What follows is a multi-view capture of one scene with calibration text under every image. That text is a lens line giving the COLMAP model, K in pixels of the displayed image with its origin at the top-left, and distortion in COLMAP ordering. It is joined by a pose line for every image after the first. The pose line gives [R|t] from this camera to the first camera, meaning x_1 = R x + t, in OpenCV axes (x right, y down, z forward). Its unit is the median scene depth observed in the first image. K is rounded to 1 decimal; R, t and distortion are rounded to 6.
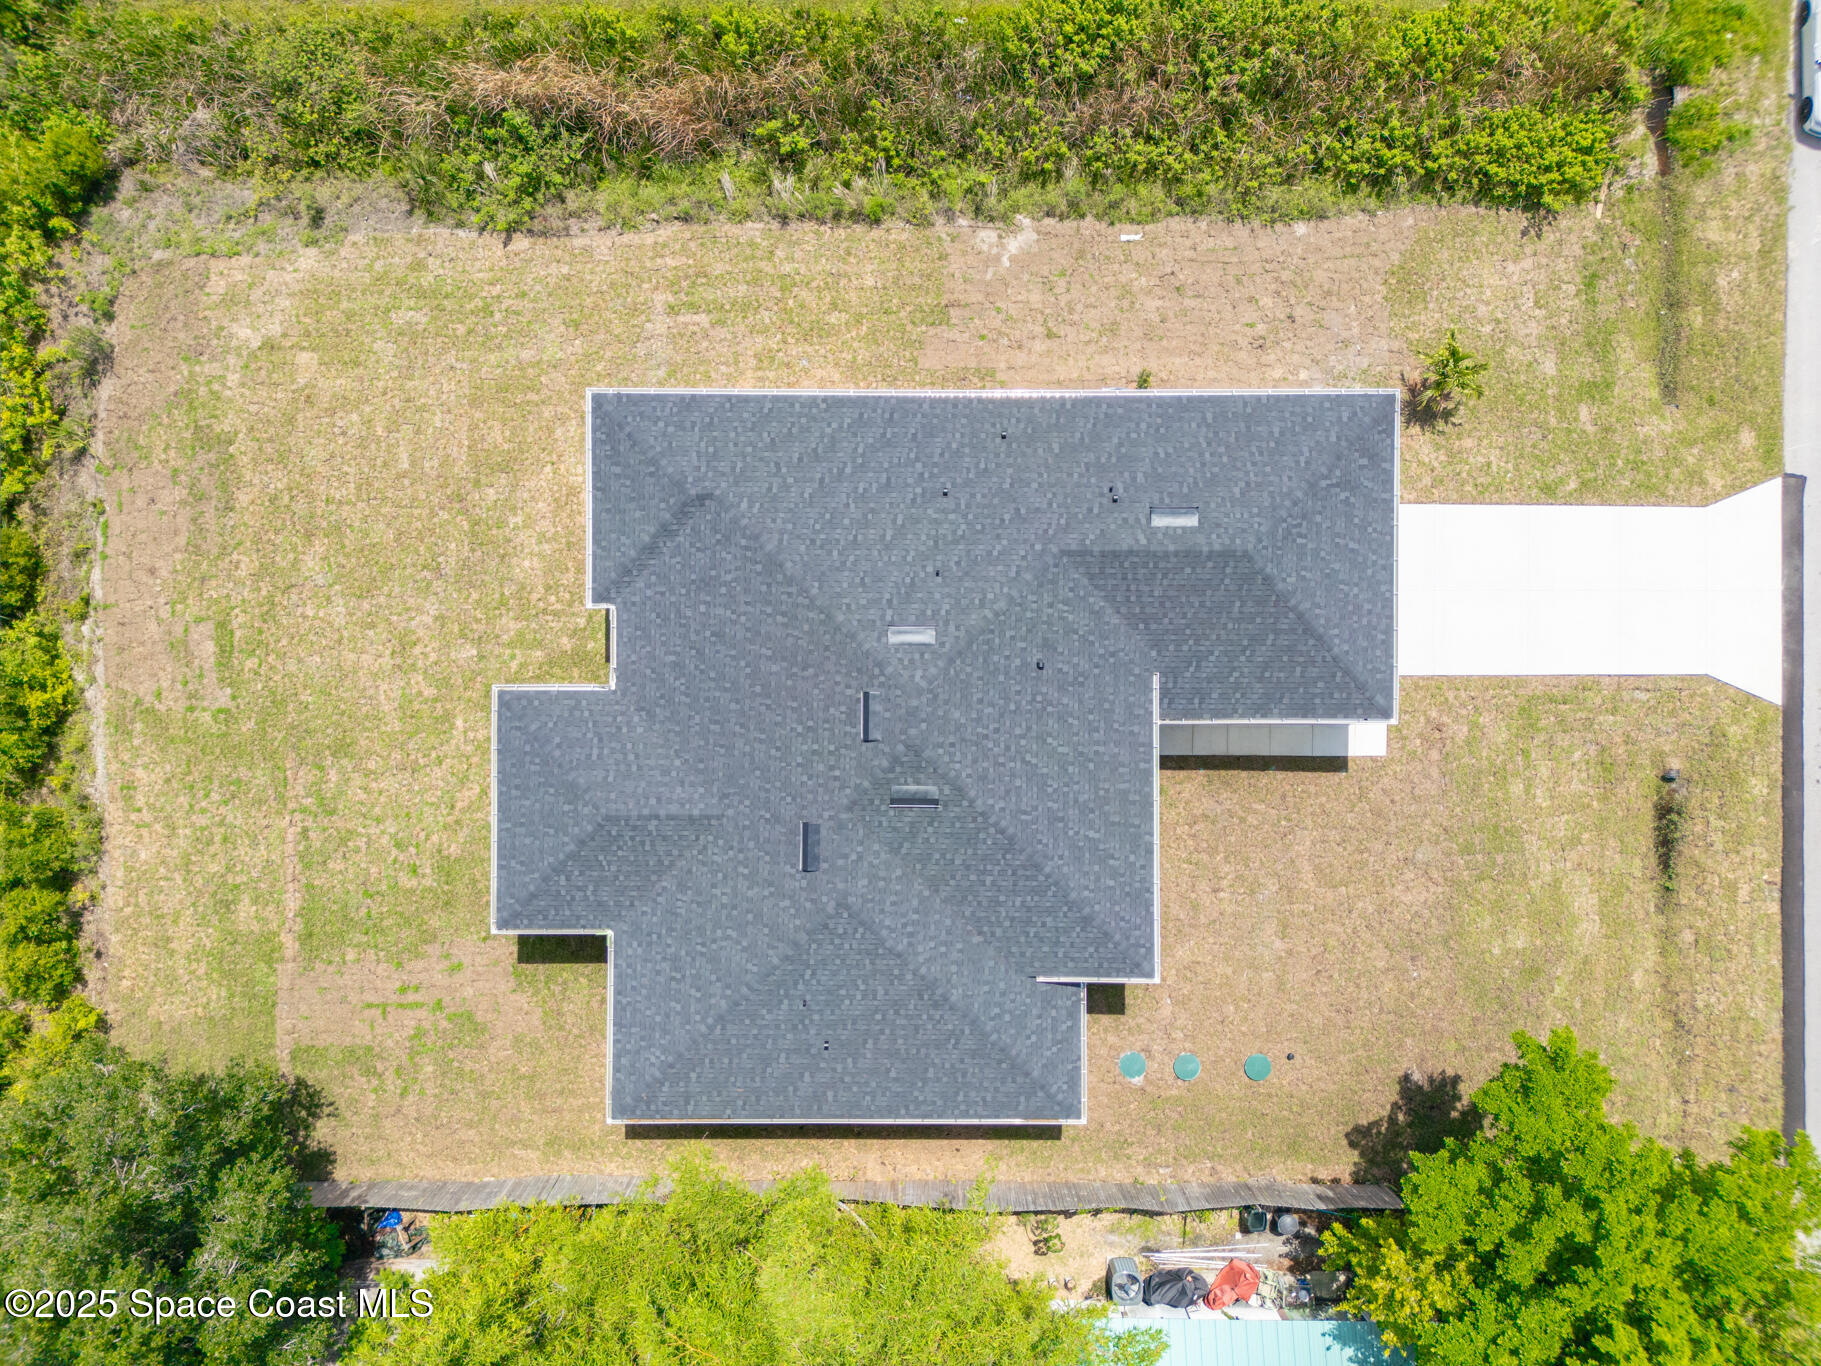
lens RADIAL K [[1256.9, 0, 912.9], [0, 1256.9, 681.0], [0, 0, 1]] dist [0.097861, -0.151674]
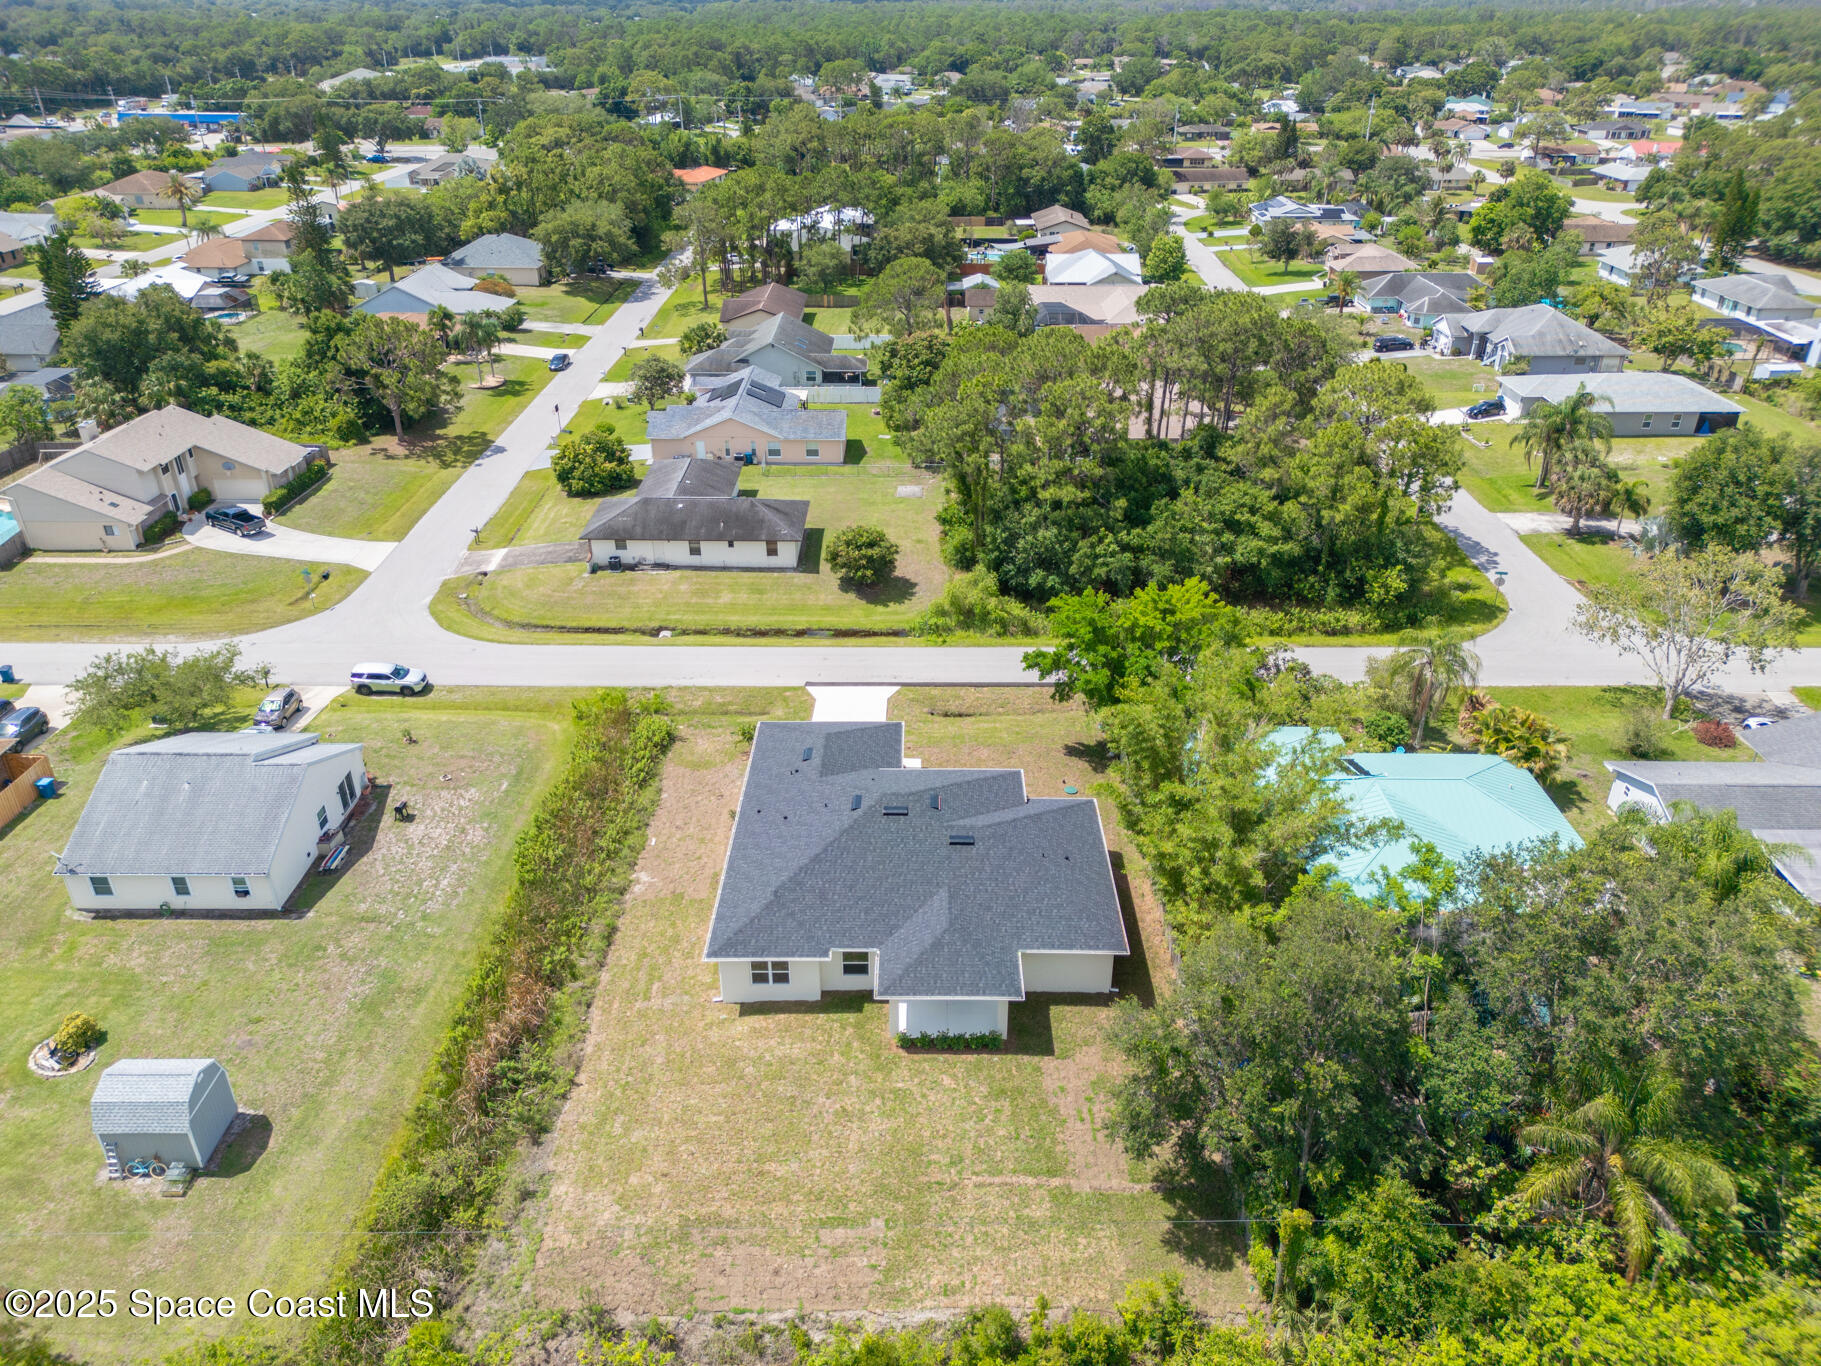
lens RADIAL K [[1272.9, 0, 910.5], [0, 1272.9, 683.0], [0, 0, 1]] dist [0.072427, -0.074057]
pose [[0.006916, -0.475270, 0.879813, -1.463038], [0.999975, 0.004450, -0.005456, 0.053090], [-0.001322, 0.879829, 0.475289, -0.138587]]
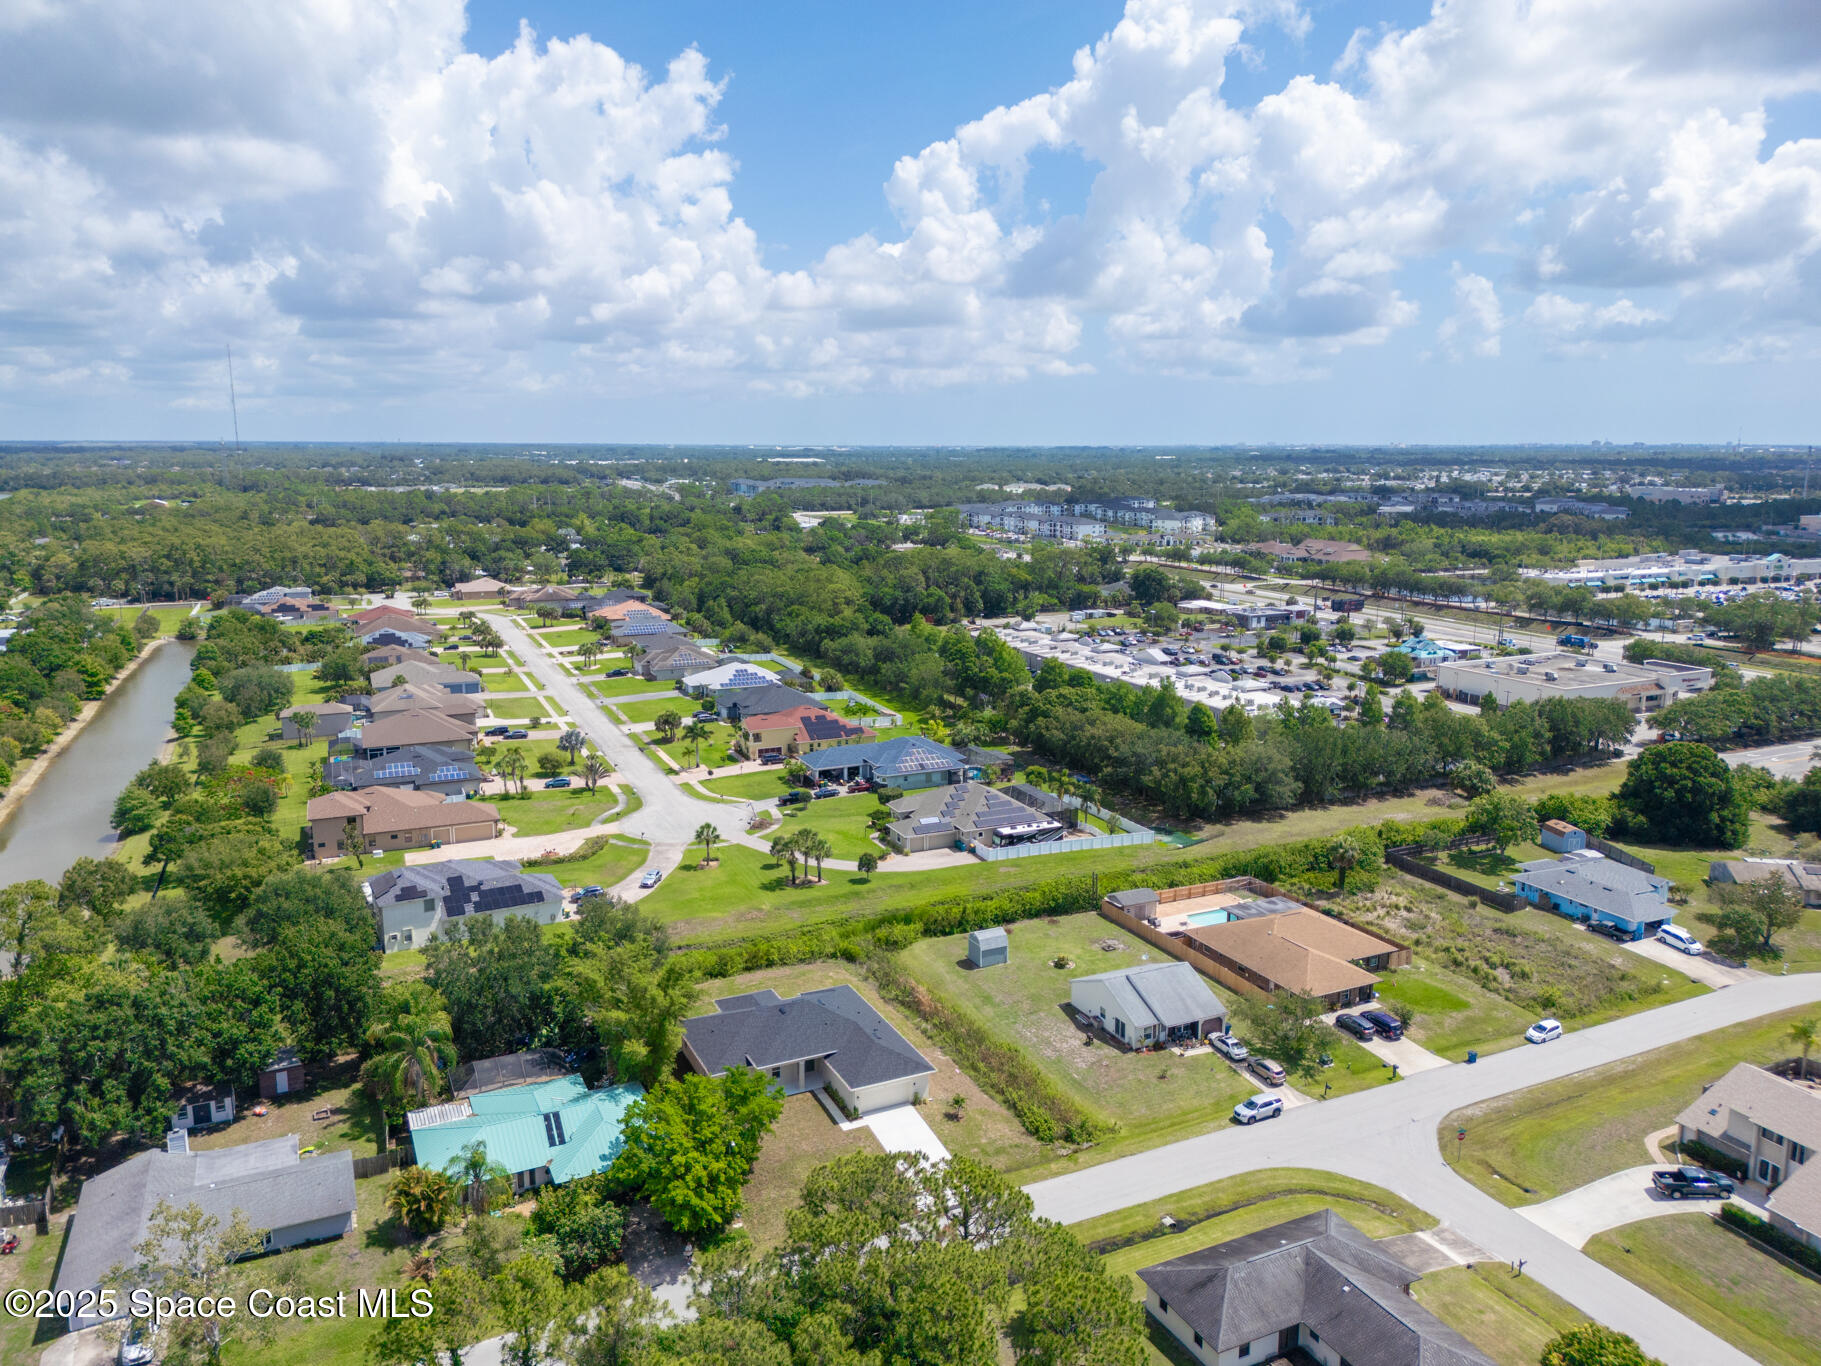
lens RADIAL K [[1272.9, 0, 910.5], [0, 1272.9, 683.0], [0, 0, 1]] dist [0.072427, -0.074057]
pose [[0.439791, 0.169159, -0.882026, 3.069266], [-0.898099, 0.081292, -0.432215, 1.190161], [-0.001411, 0.982231, 0.187673, -0.671892]]
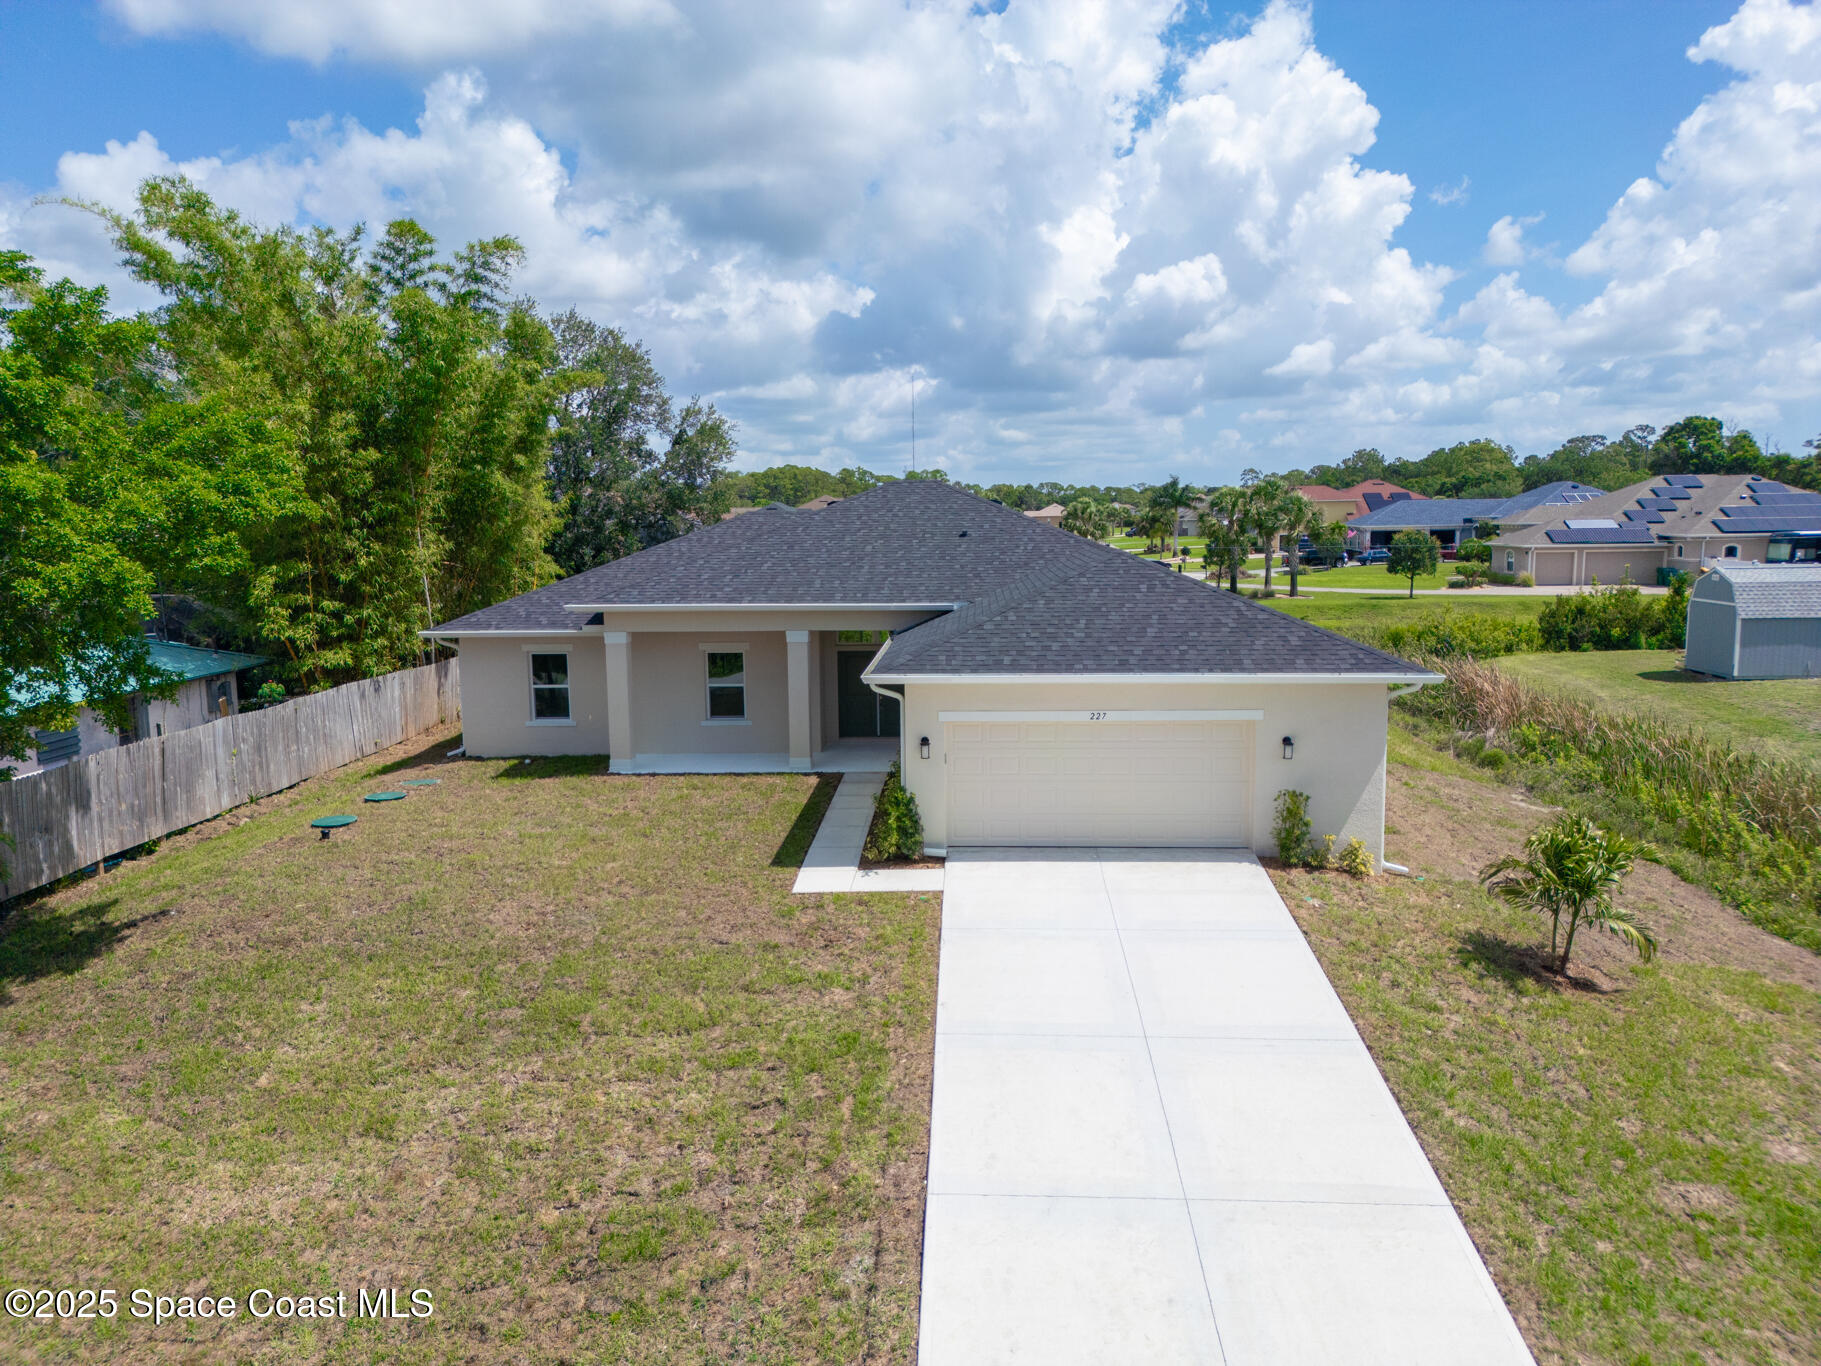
lens RADIAL K [[1272.9, 0, 910.5], [0, 1272.9, 683.0], [0, 0, 1]] dist [0.072427, -0.074057]
pose [[-0.044737, 0.142675, -0.988758, 0.901976], [-0.998895, 0.007877, 0.046333, -0.017637], [0.014399, 0.989738, 0.142165, 0.847254]]
